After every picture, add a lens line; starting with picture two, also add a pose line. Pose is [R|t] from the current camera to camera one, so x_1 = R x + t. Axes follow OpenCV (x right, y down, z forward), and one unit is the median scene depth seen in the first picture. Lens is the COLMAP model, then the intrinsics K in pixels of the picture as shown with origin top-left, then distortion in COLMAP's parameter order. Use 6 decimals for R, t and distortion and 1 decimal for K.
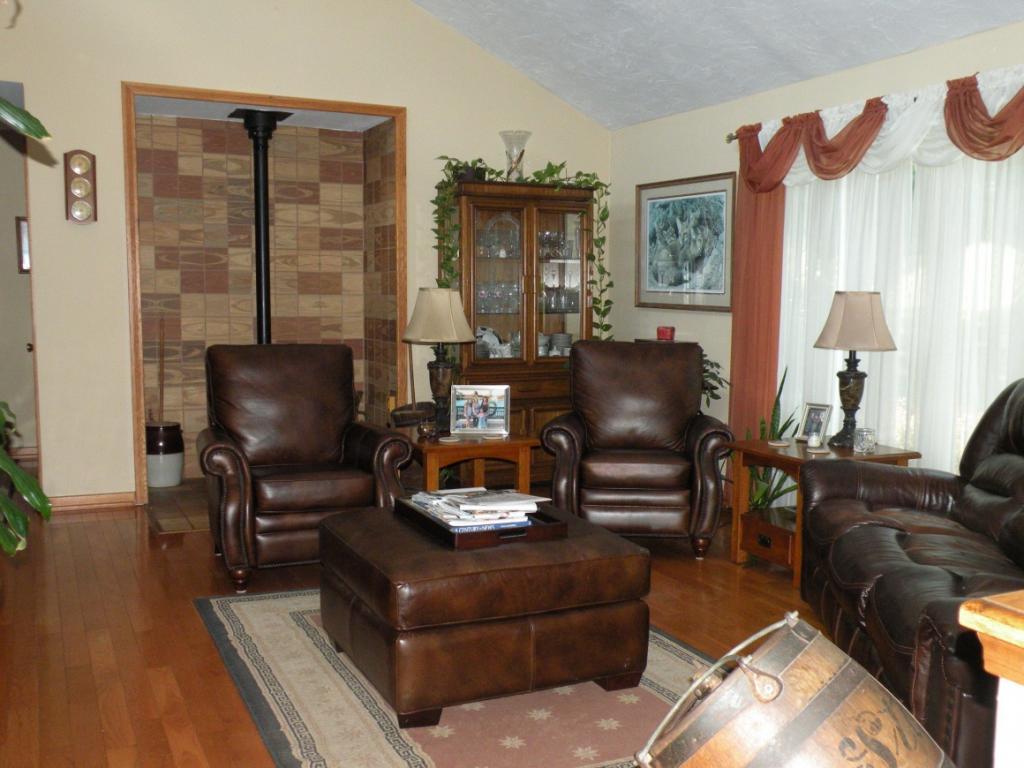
lens RADIAL K [[1011.9, 0, 512.0], [0, 1011.9, 384.0], [0, 0, 1]] dist [-0.087141, 0.160725]
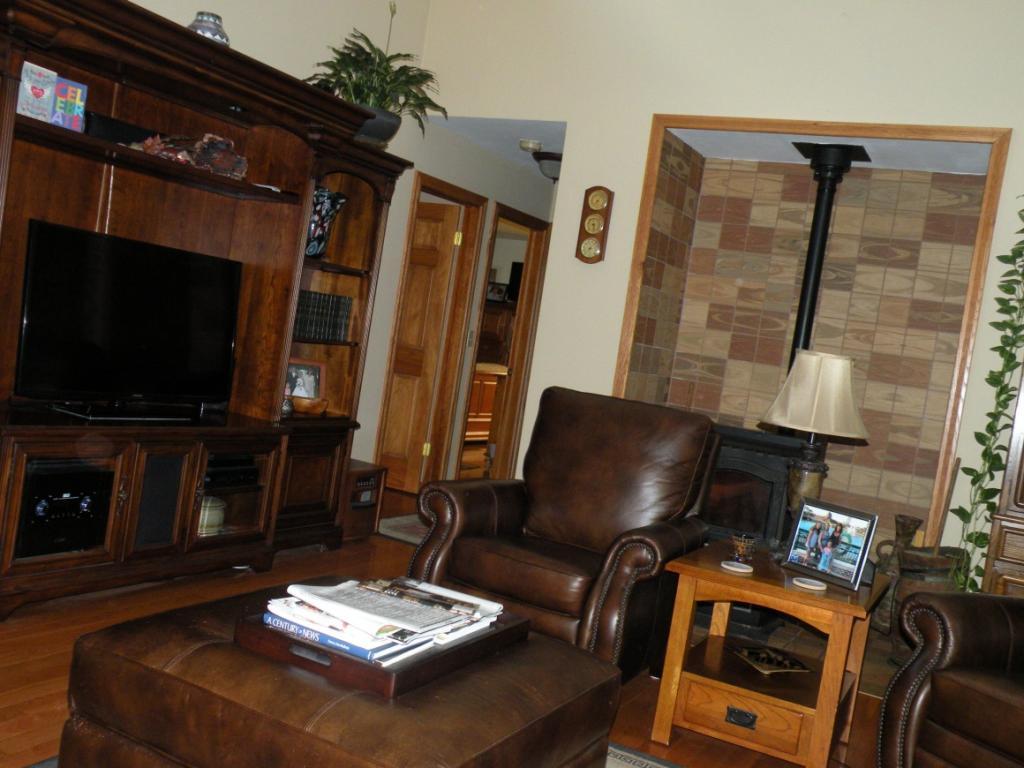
lens RADIAL K [[1011.9, 0, 512.0], [0, 1011.9, 384.0], [0, 0, 1]] dist [-0.087141, 0.160725]
pose [[0.592475, 0.117130, -0.797028, 0.256182], [-0.216561, 0.976112, -0.017533, -0.013218], [0.775935, 0.182993, 0.603687, 0.329493]]
